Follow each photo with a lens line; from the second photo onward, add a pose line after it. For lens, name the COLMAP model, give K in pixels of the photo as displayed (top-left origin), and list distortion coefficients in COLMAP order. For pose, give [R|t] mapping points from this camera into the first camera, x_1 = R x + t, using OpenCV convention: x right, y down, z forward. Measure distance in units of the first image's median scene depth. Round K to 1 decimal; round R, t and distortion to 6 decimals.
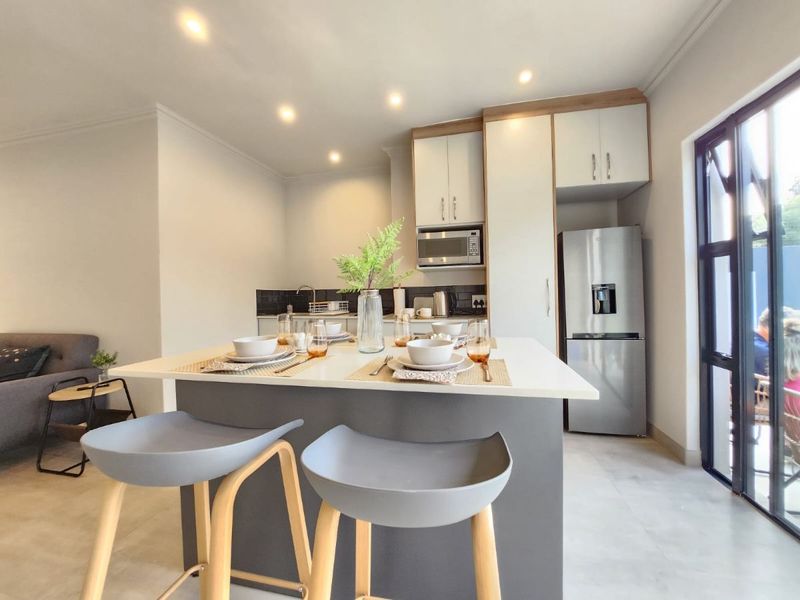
lens RADIAL K [[318.4, 0, 400.0], [0, 318.4, 300.0], [0, 0, 1]] dist [-0.021581, -0.000037]
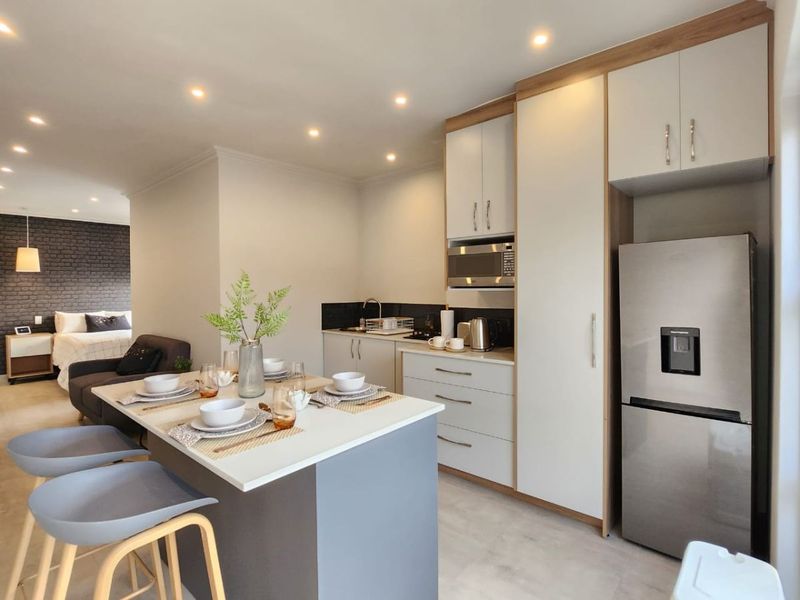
lens RADIAL K [[396.7, 0, 402.8], [0, 396.7, 297.6], [0, 0, 1]] dist [-0.017708, 0.000078]
pose [[0.886318, 0.024198, -0.462444, 0.450523], [-0.017762, 0.999675, 0.018267, -0.100973], [0.462736, -0.007976, 0.886460, 0.031957]]
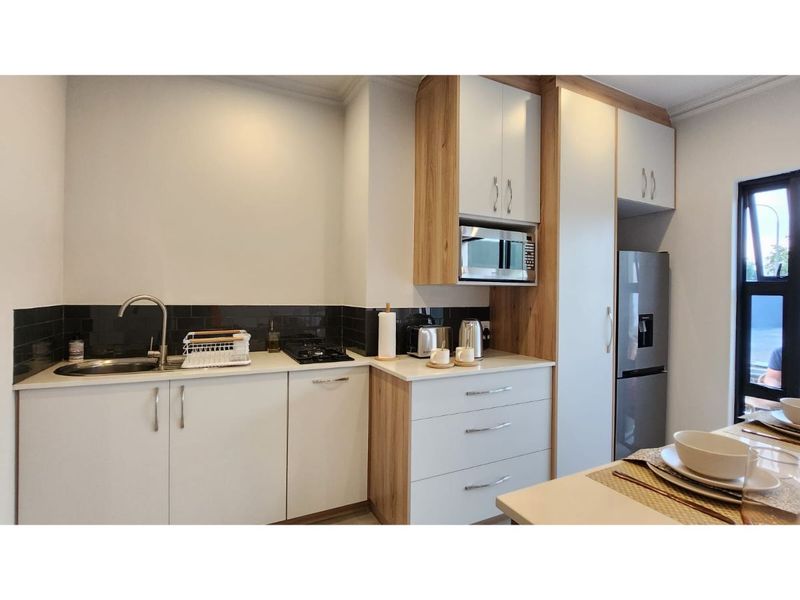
lens RADIAL K [[396.7, 0, 402.8], [0, 396.7, 297.6], [0, 0, 1]] dist [-0.017708, 0.000078]
pose [[0.757602, 0.017737, 0.652476, -0.544407], [-0.019695, 0.999797, -0.004310, -0.070185], [-0.652419, -0.009585, 0.757797, 0.524618]]
